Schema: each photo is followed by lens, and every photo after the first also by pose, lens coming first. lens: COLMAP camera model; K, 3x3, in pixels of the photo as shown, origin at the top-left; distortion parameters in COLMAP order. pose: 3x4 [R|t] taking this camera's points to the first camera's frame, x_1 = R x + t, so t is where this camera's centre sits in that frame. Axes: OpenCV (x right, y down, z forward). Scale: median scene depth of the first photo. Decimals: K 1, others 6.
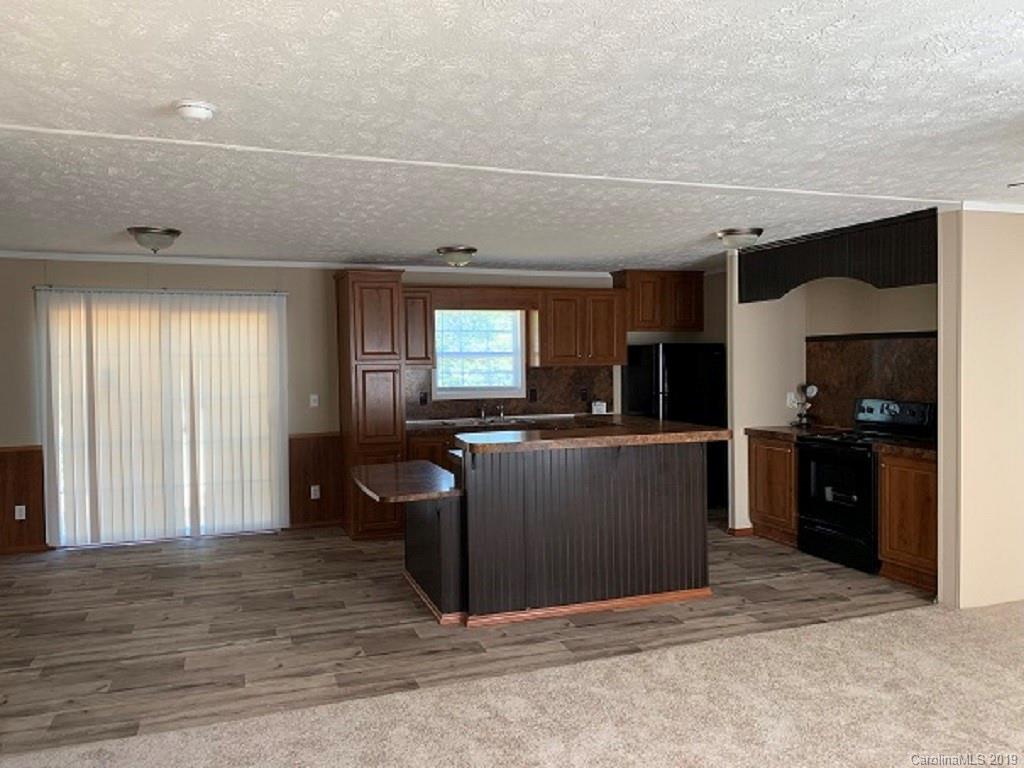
lens RADIAL K [[784.8, 0, 520.1], [0, 784.8, 374.7], [0, 0, 1]] dist [0.043993, -0.045884]
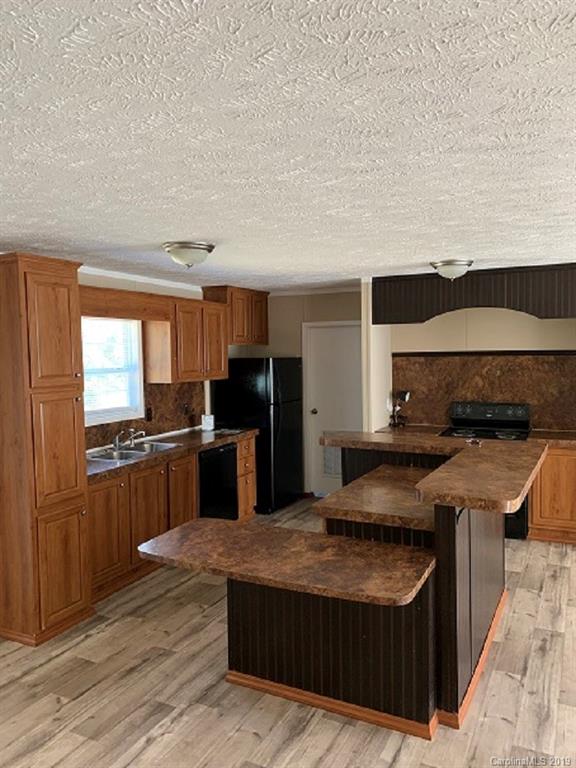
lens RADIAL K [[588.6, 0, 296.2], [0, 588.6, 366.2], [0, 0, 1]] dist [0.043993, -0.045884]
pose [[0.722250, -0.014541, 0.691479, -0.393832], [0.019908, 0.999802, 0.000230, -0.031090], [-0.691346, 0.013600, 0.722396, 0.447988]]
